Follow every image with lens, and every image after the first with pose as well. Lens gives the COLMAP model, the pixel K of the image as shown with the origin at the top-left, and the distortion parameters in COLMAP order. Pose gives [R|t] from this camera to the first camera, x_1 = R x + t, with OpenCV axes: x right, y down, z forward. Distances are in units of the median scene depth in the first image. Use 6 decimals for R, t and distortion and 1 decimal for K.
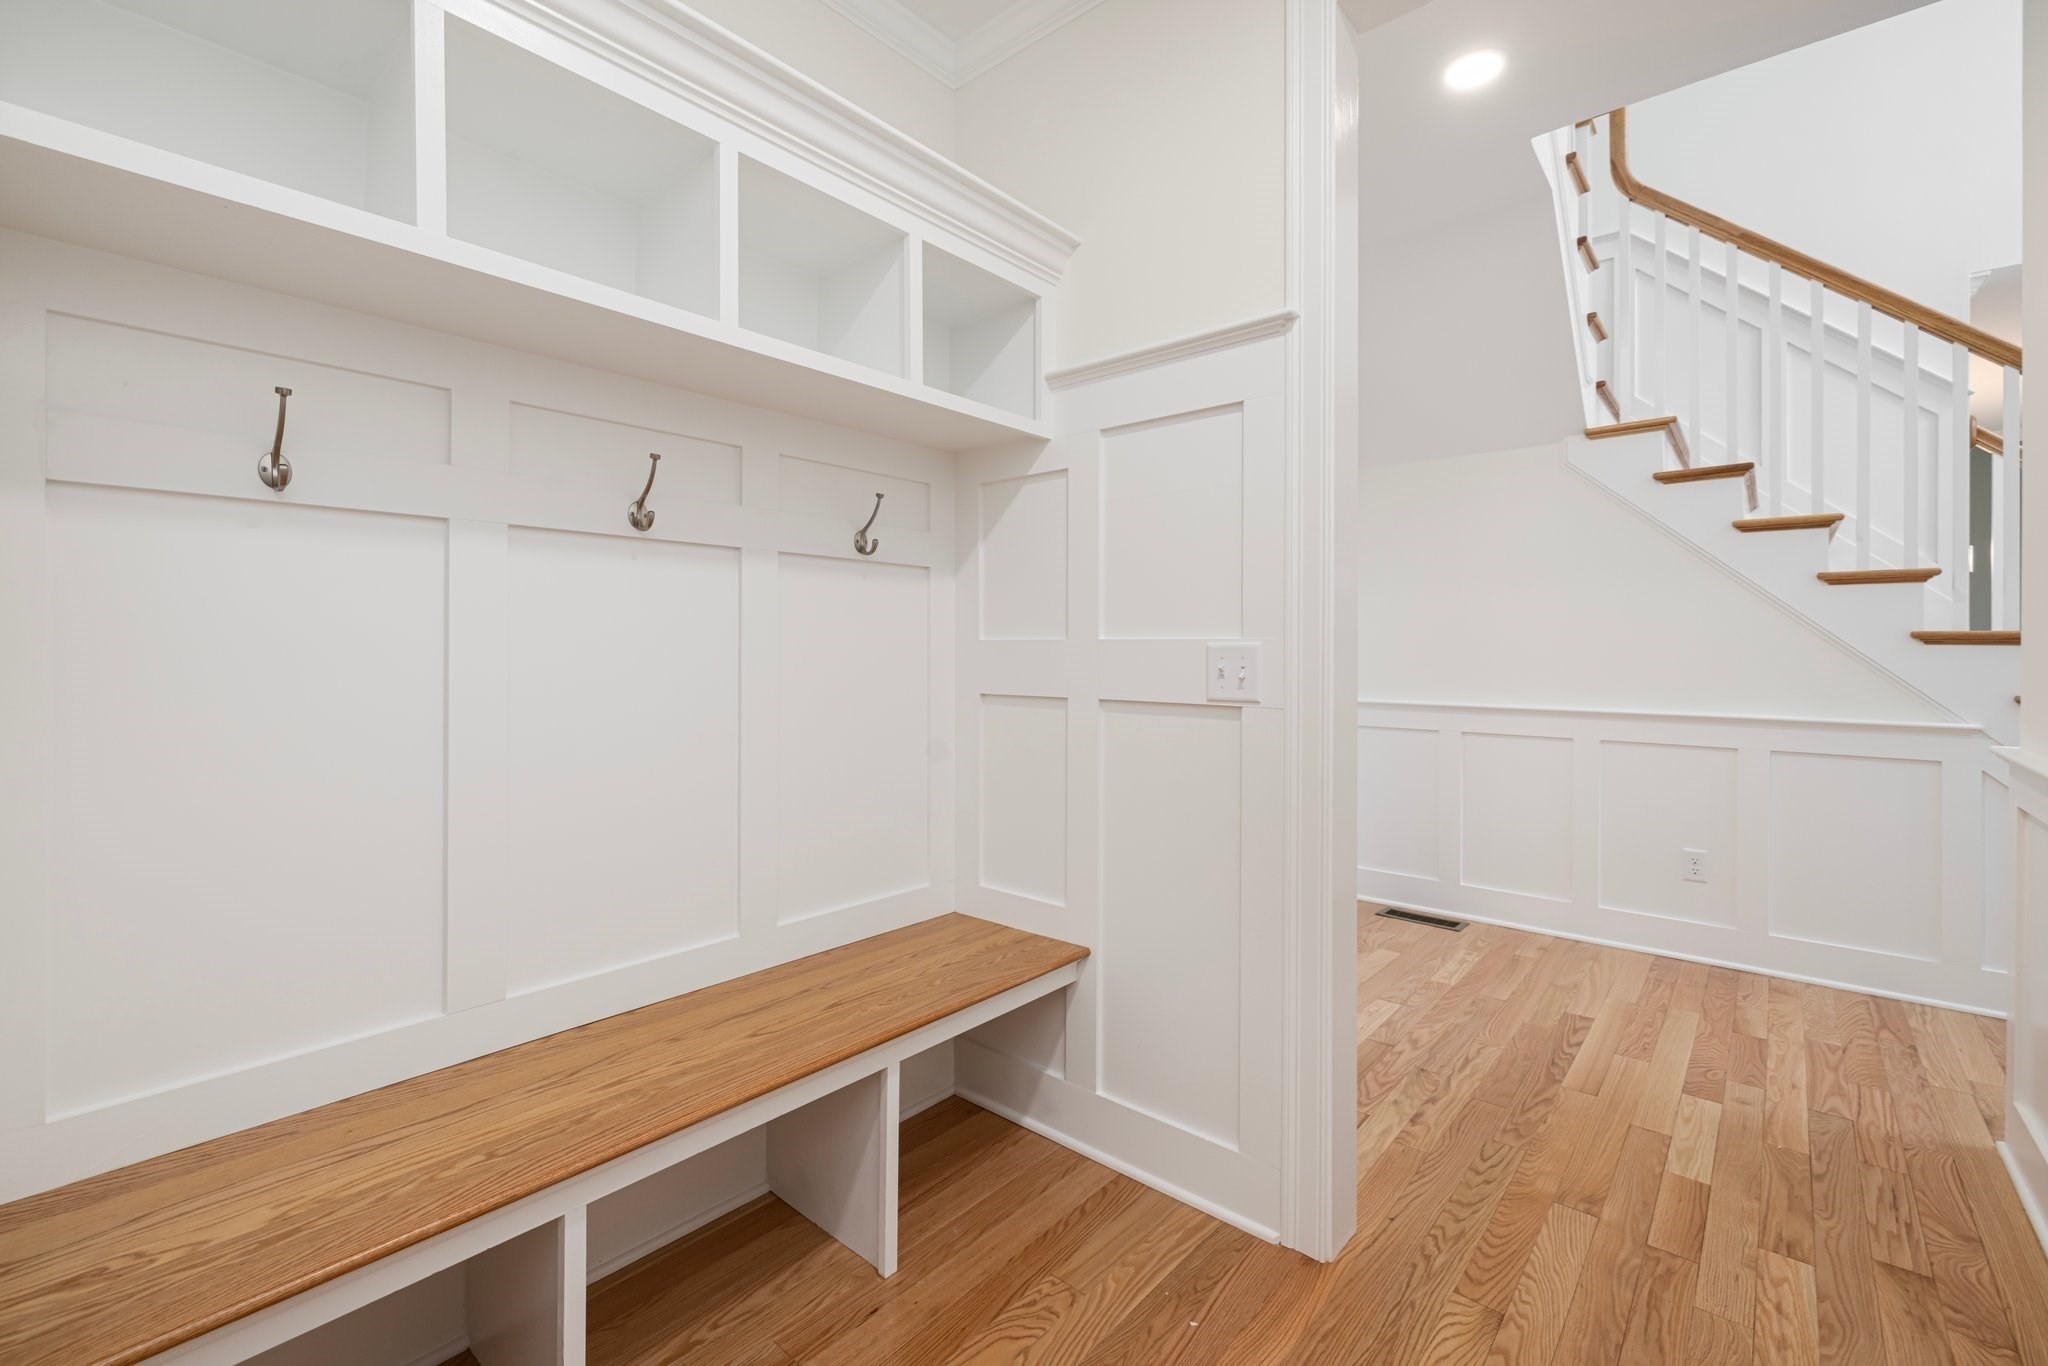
lens RADIAL K [[867.7, 0, 1024.7], [0, 867.7, 662.5], [0, 0, 1]] dist [0.000324, 0.000119]
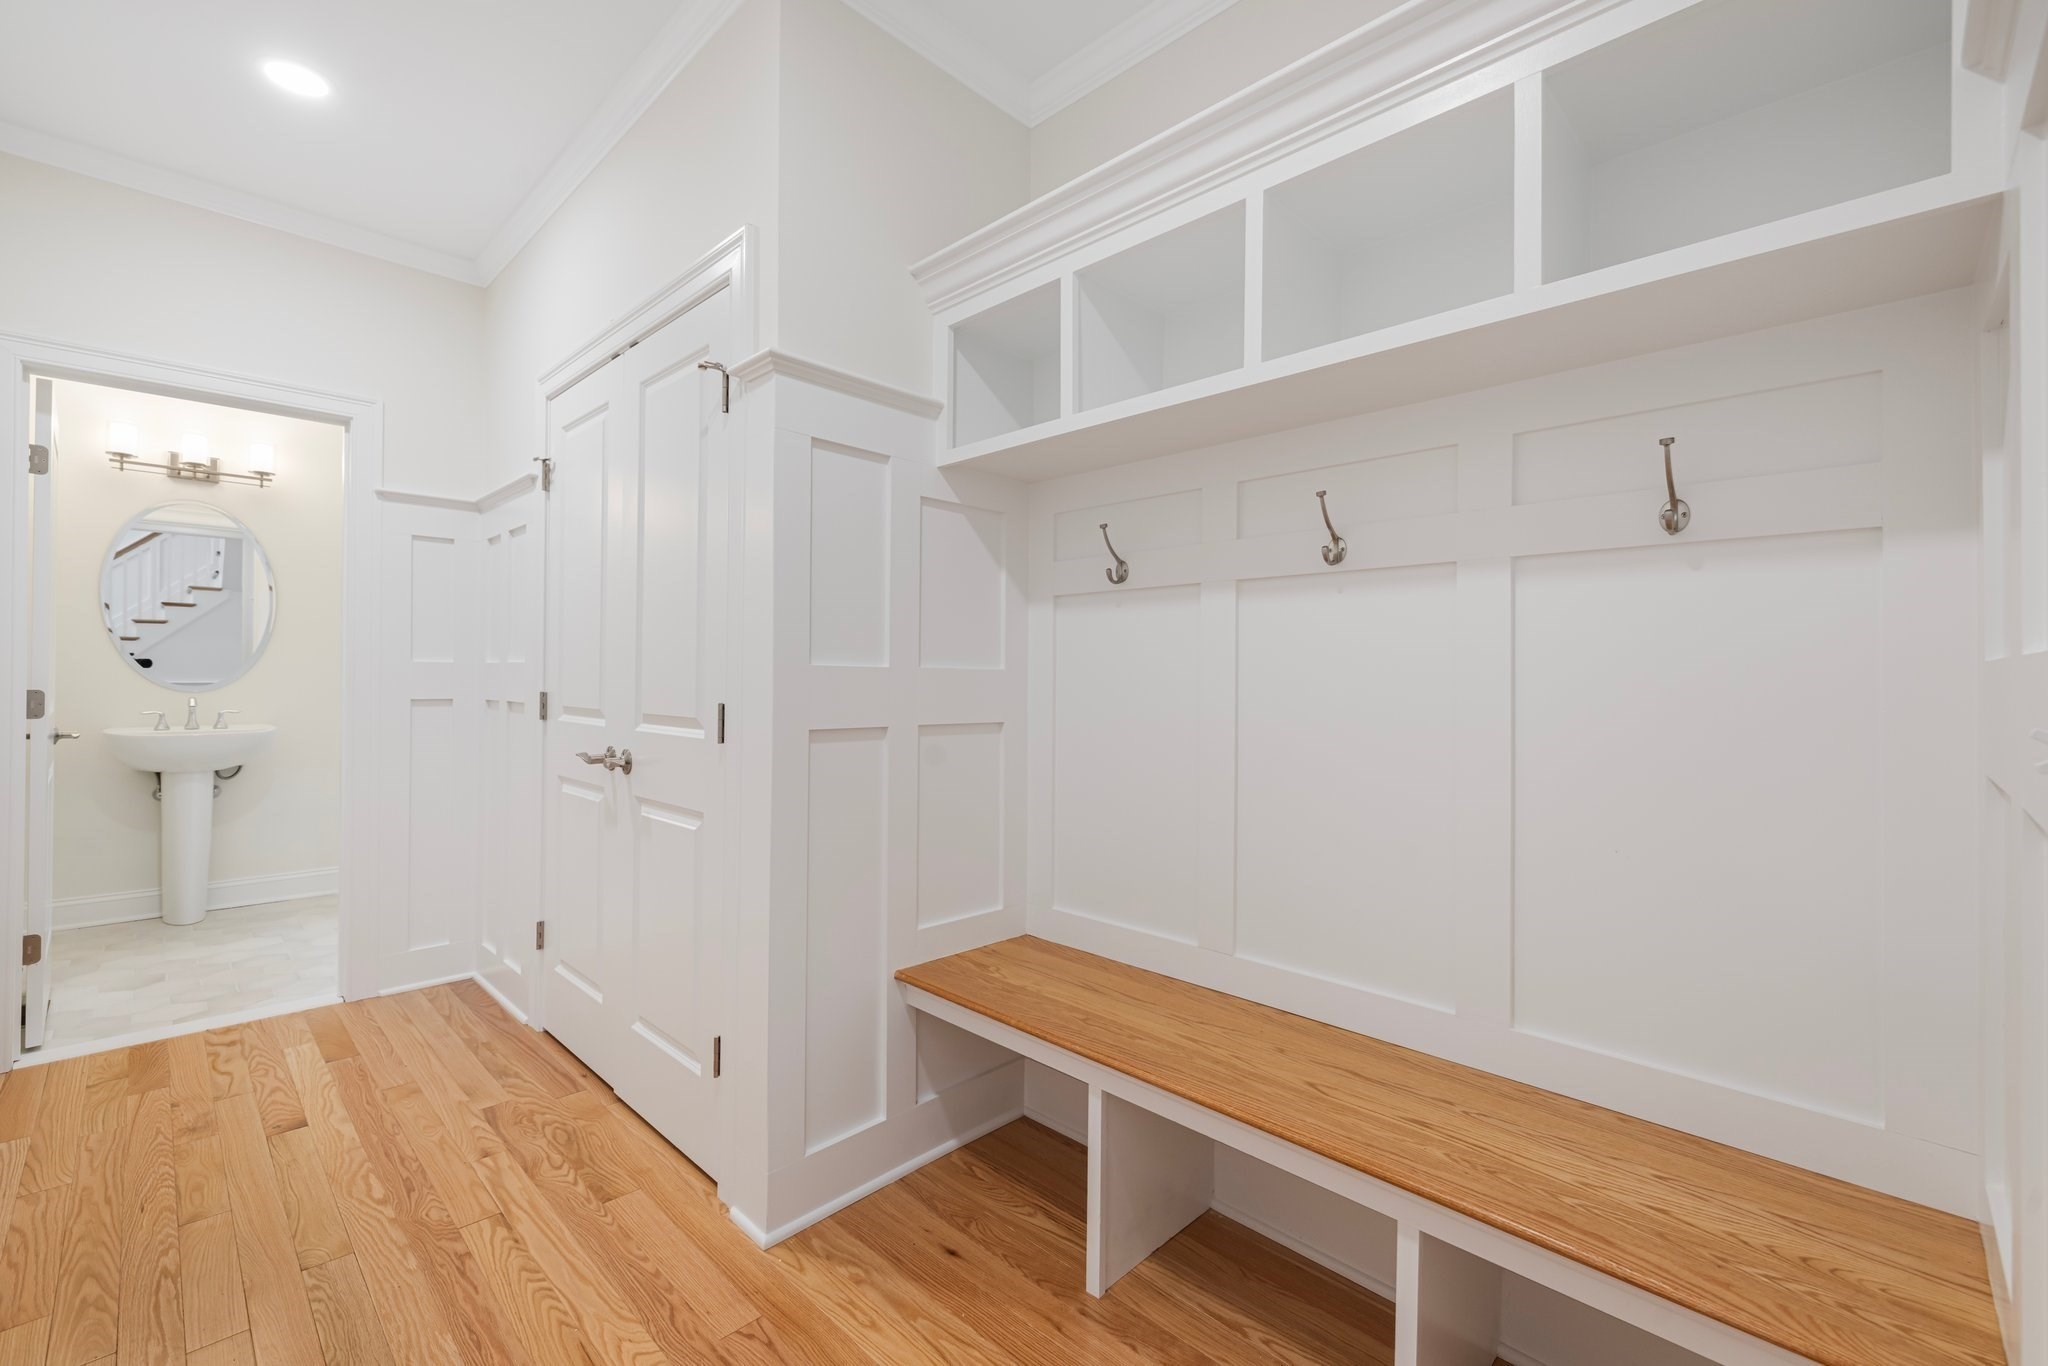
lens RADIAL K [[867.7, 0, 1022.8], [0, 867.7, 682.8], [0, 0, 1]] dist [0.000324, 0.000119]
pose [[-0.061661, 0.000180, -0.998097, 0.654950], [-0.021378, 0.999770, 0.001501, -0.004918], [0.997868, 0.021430, -0.061643, 0.733893]]
